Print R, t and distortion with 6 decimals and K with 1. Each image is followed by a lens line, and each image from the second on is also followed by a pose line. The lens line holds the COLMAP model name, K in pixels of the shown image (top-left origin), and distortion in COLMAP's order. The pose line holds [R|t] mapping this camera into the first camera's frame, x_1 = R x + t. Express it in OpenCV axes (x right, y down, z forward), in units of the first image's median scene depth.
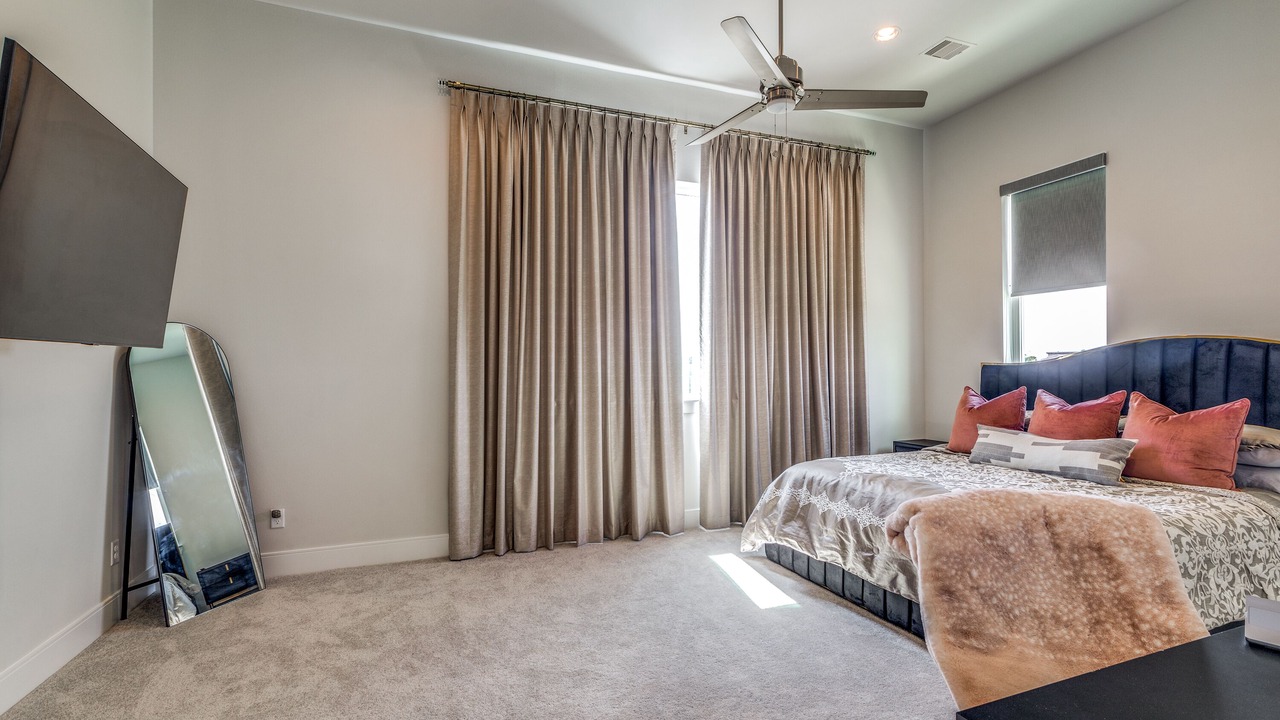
lens RADIAL K [[569.7, 0, 648.6], [0, 569.7, 362.9], [0, 0, 1]] dist [0.008636, 0.000233]
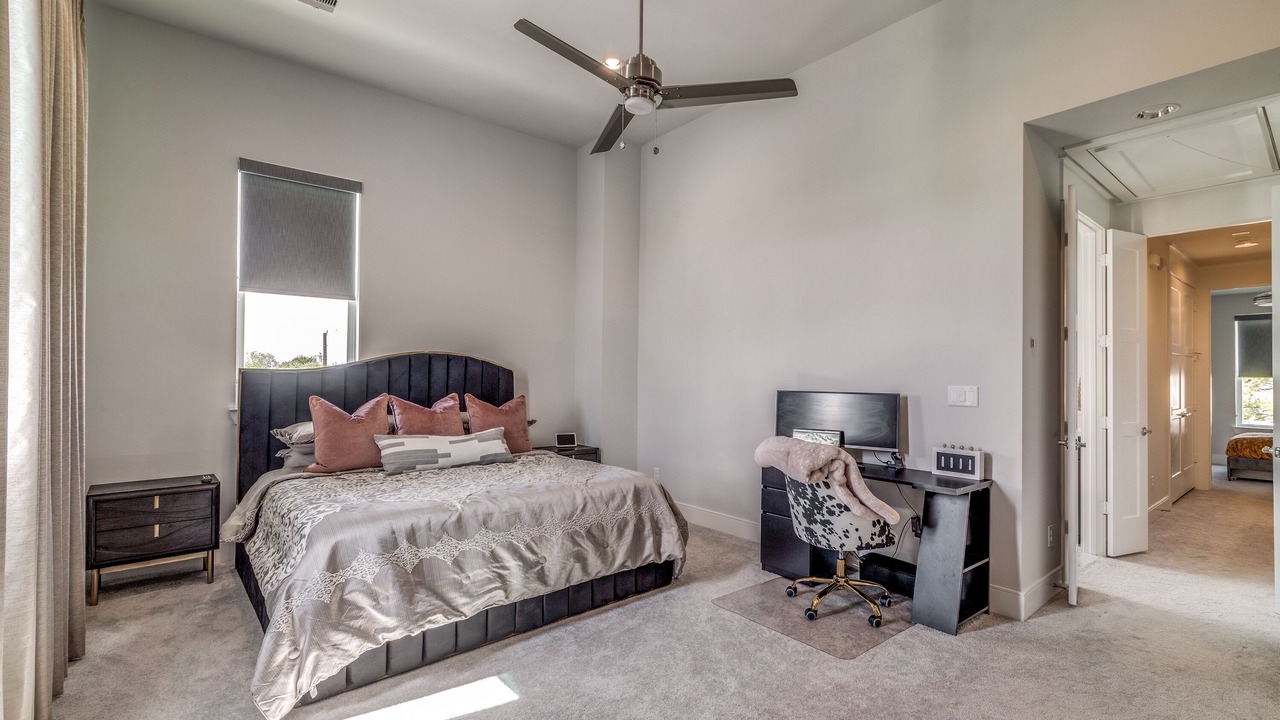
lens RADIAL K [[569.7, 0, 648.6], [0, 569.7, 362.9], [0, 0, 1]] dist [0.008636, 0.000233]
pose [[-0.302498, 0.019598, 0.952948, -0.531409], [-0.013719, 0.999596, -0.024912, 0.006415], [-0.953051, -0.020609, -0.302107, 0.984635]]
